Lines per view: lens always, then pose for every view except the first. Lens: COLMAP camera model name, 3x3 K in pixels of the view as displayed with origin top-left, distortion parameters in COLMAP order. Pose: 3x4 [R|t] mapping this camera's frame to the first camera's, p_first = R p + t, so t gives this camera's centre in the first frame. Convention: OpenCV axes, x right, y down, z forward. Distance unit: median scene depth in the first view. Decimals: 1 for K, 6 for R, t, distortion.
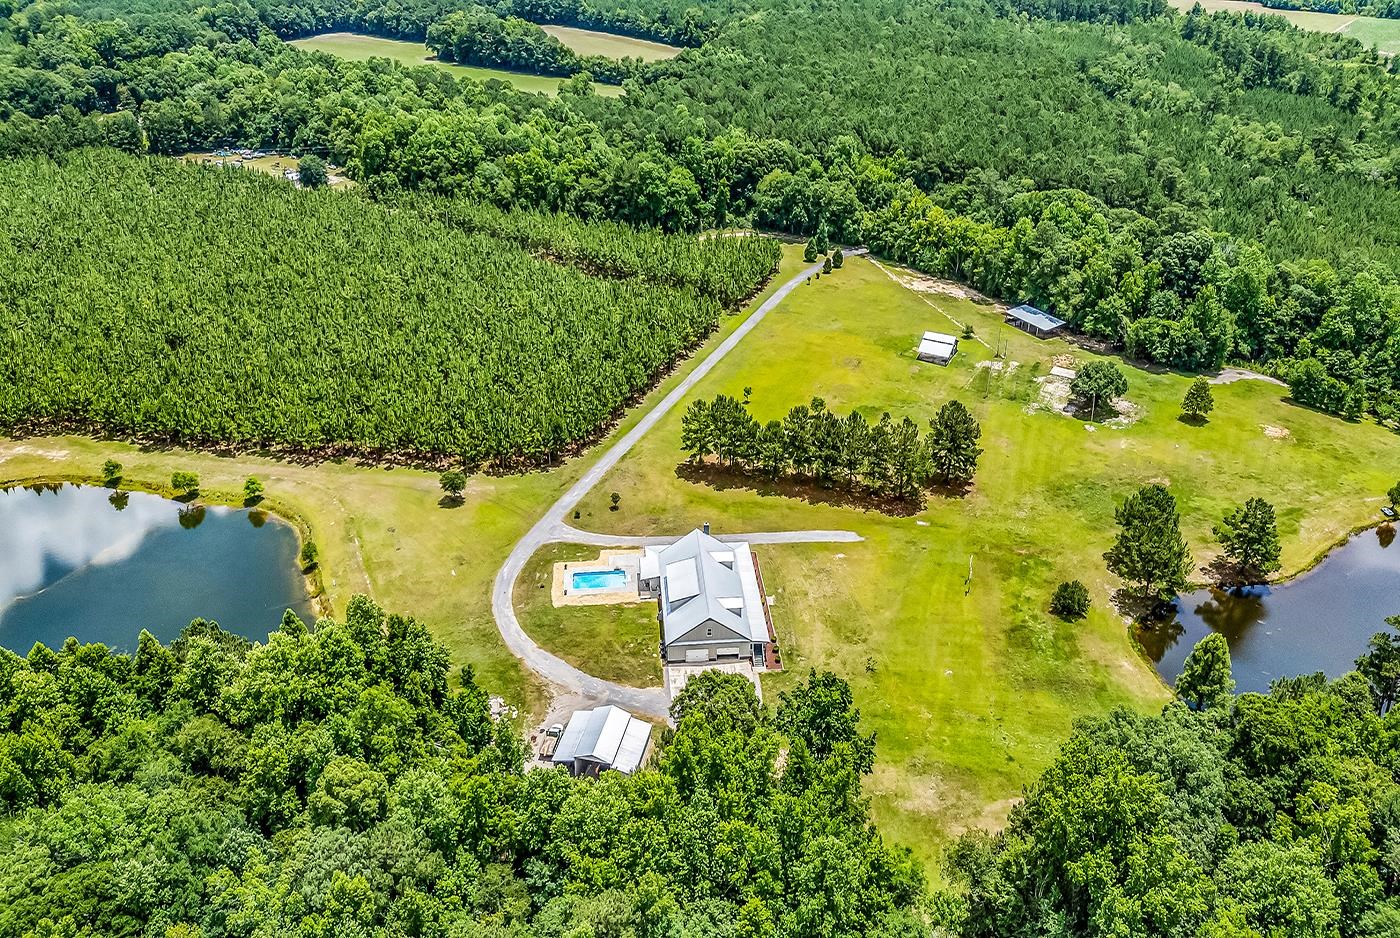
lens RADIAL K [[1006.7, 0, 712.6], [0, 1006.7, 425.0], [0, 0, 1]] dist [0.070007, -0.069669]
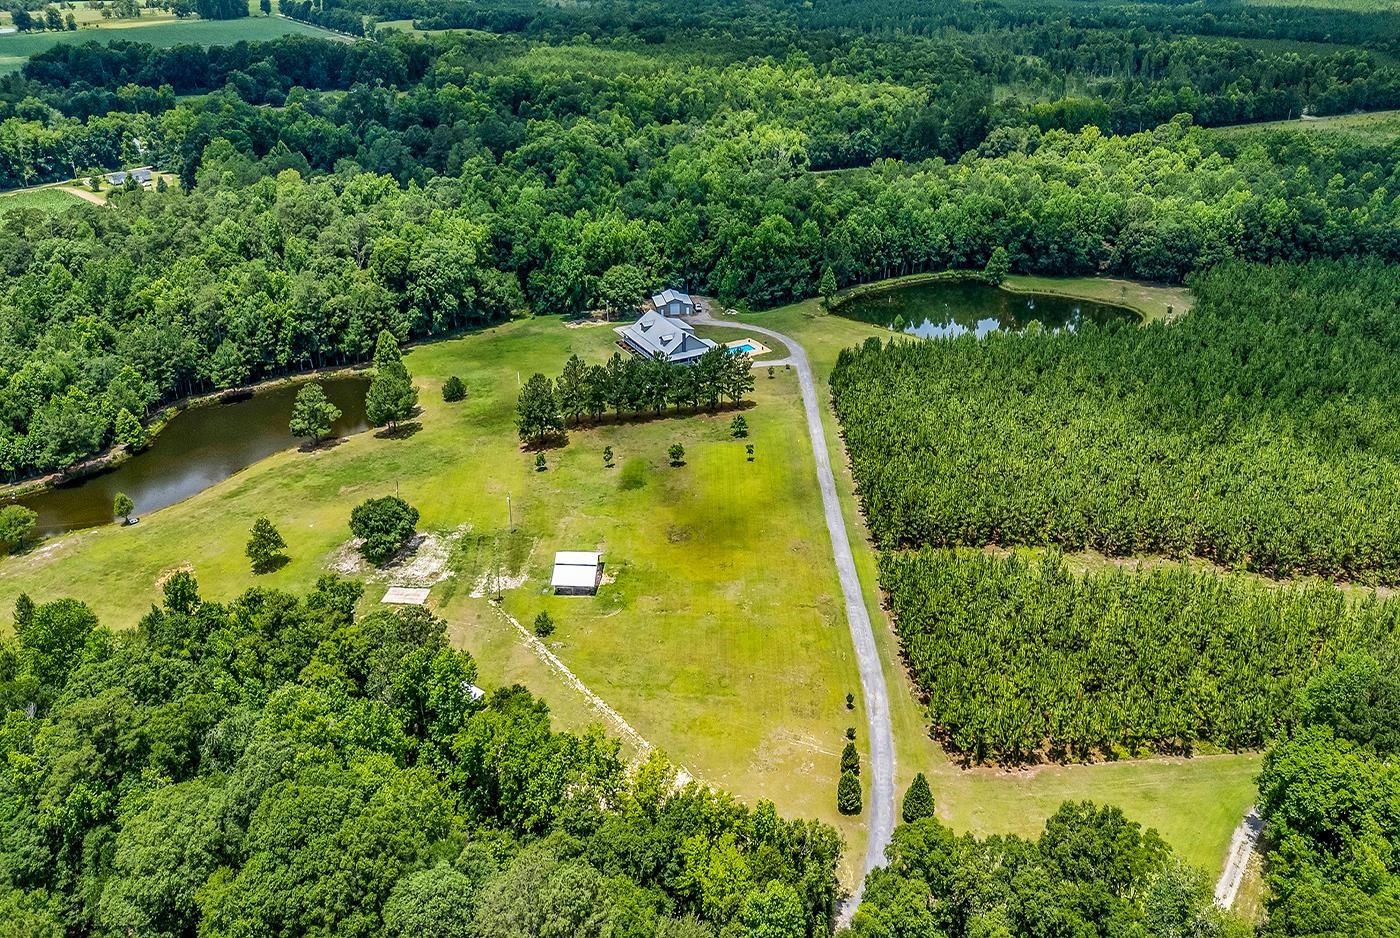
lens RADIAL K [[1006.7, 0, 694.0], [0, 1006.7, 463.8], [0, 0, 1]] dist [0.070007, -0.069669]
pose [[-0.919235, 0.178575, -0.350881, 0.372895], [-0.200110, 0.555599, 0.807011, -0.695964], [0.339061, 0.812047, -0.474991, 1.256530]]
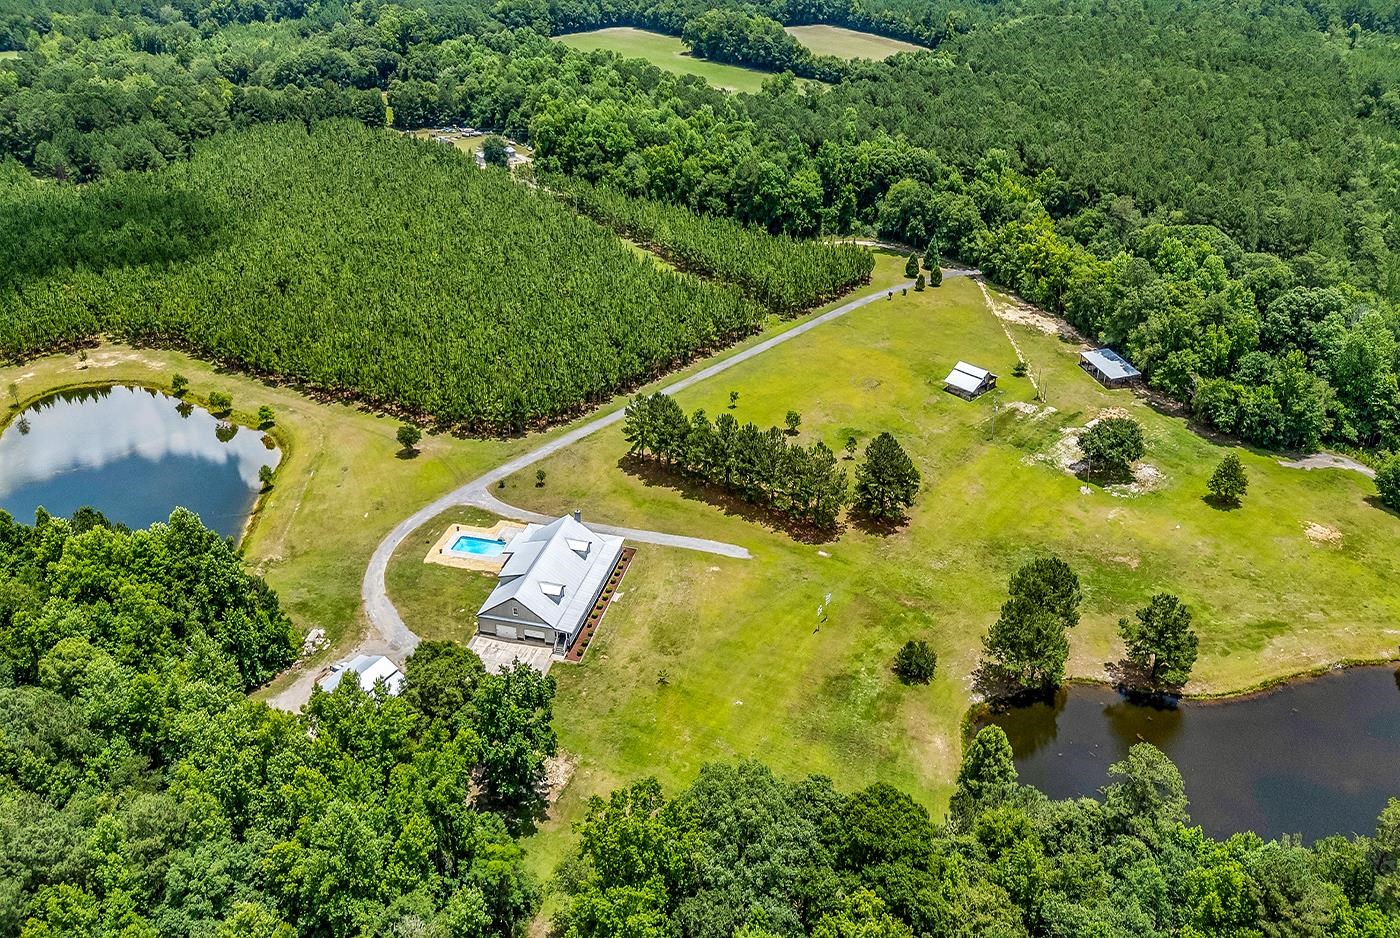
lens RADIAL K [[1006.7, 0, 713.5], [0, 1006.7, 426.1], [0, 0, 1]] dist [0.070007, -0.069669]
pose [[0.941072, 0.150092, -0.303077, 0.275945], [-0.149871, 0.988411, 0.024132, -0.021405], [0.303187, 0.022713, 0.952660, 0.043079]]
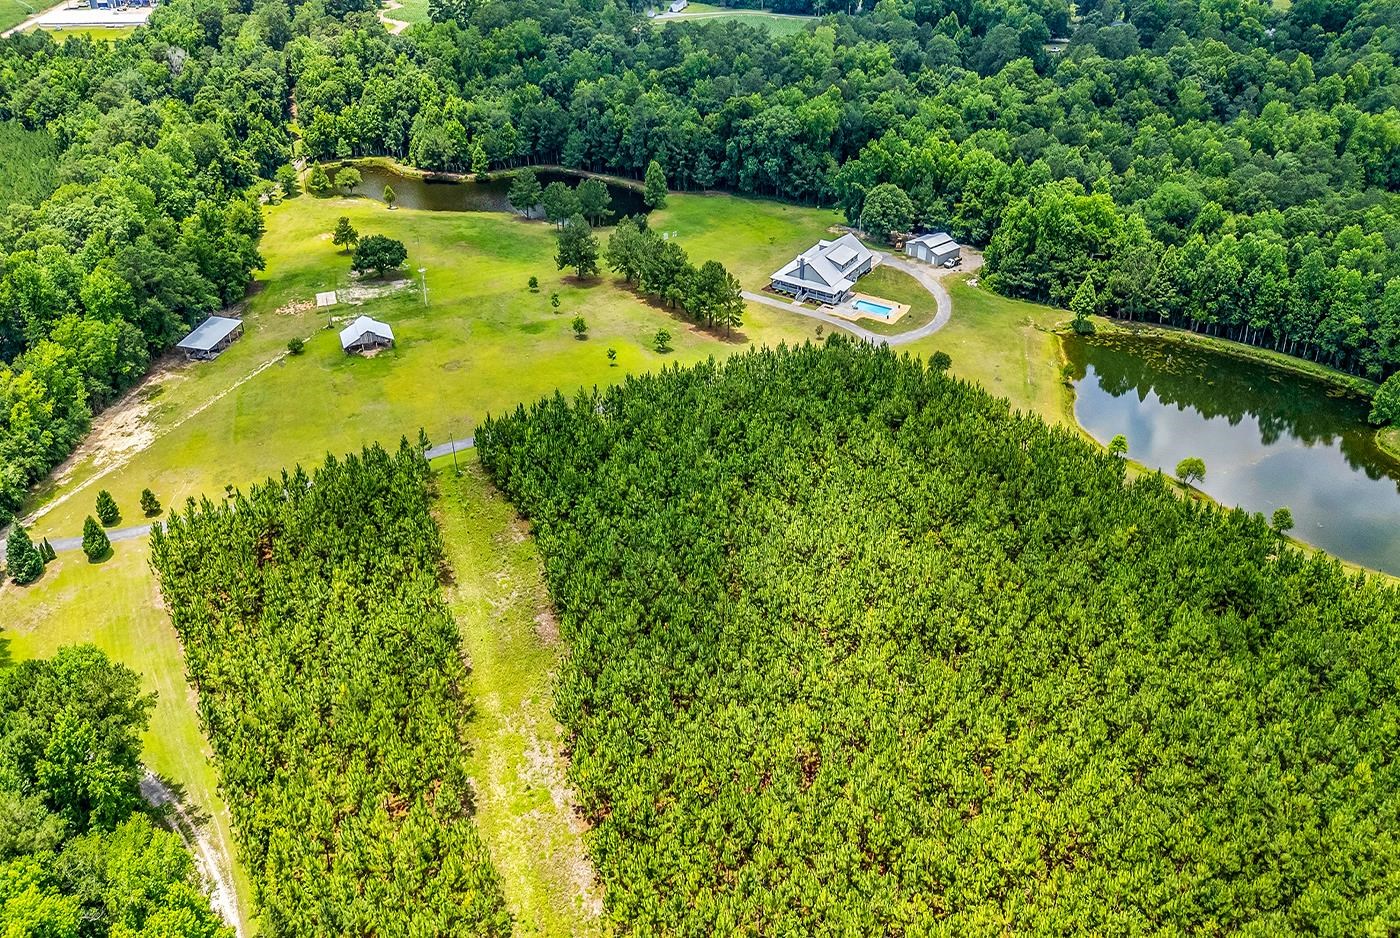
lens RADIAL K [[1006.7, 0, 697.1], [0, 1006.7, 437.2], [0, 0, 1]] dist [0.070007, -0.069669]
pose [[-0.775048, -0.358050, 0.520673, -0.479987], [0.294829, 0.523892, 0.799132, -0.633930], [-0.558906, 0.772876, -0.300478, 1.123933]]
